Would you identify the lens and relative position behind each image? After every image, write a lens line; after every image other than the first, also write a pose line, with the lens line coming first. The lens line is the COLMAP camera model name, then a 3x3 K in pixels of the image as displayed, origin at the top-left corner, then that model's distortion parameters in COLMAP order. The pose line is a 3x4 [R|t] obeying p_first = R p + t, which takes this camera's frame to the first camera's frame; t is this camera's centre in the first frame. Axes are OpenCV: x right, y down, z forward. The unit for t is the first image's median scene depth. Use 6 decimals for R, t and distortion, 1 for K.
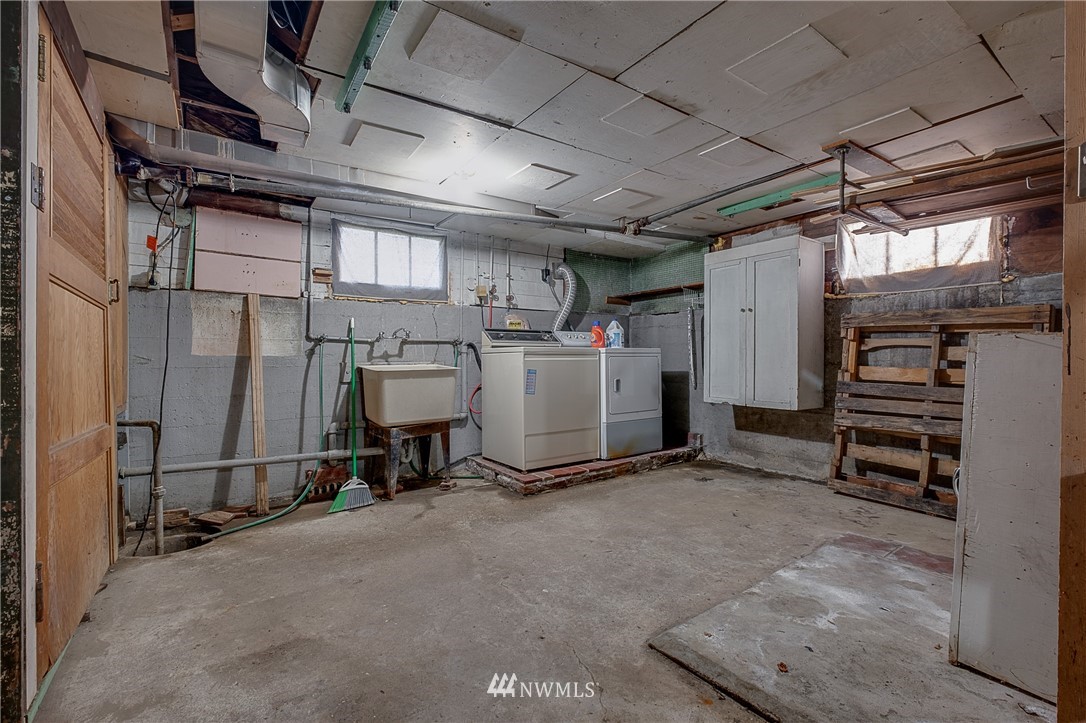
lens RADIAL K [[460.2, 0, 541.0], [0, 460.2, 357.3], [0, 0, 1]] dist [0.002052, -0.000236]
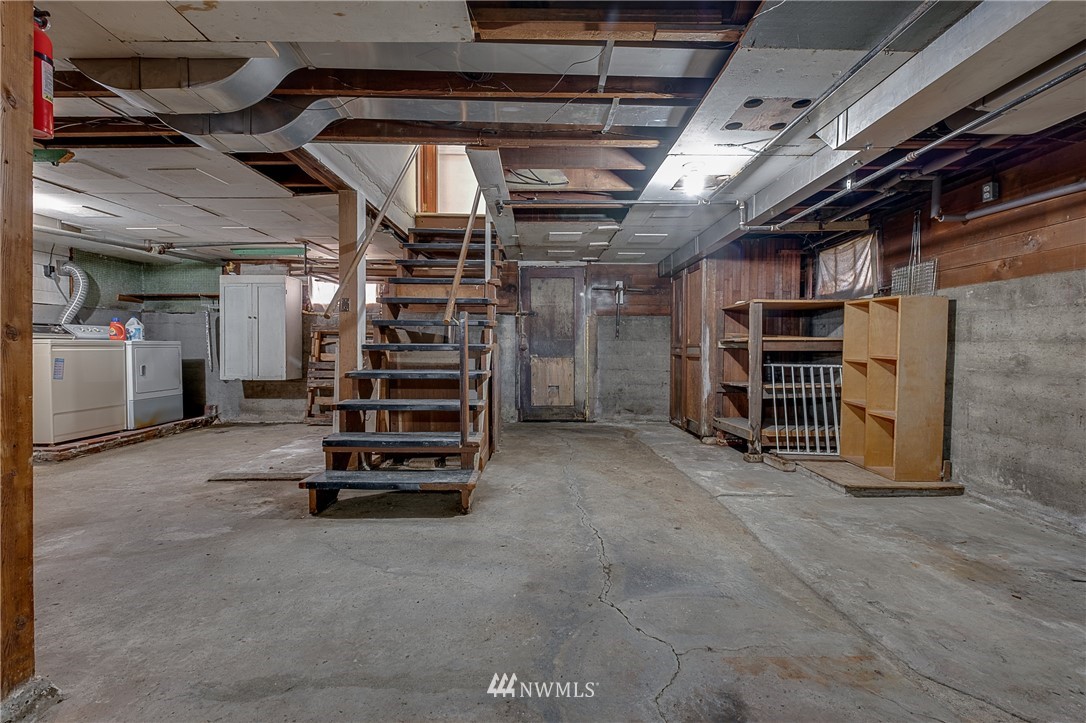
lens RADIAL K [[460.2, 0, 541.0], [0, 460.2, 357.3], [0, 0, 1]] dist [0.002052, -0.000236]
pose [[0.551423, -0.015322, 0.834085, -0.280818], [-0.002021, 0.999804, 0.019702, -0.002086], [-0.834223, -0.012550, 0.551284, -0.598264]]
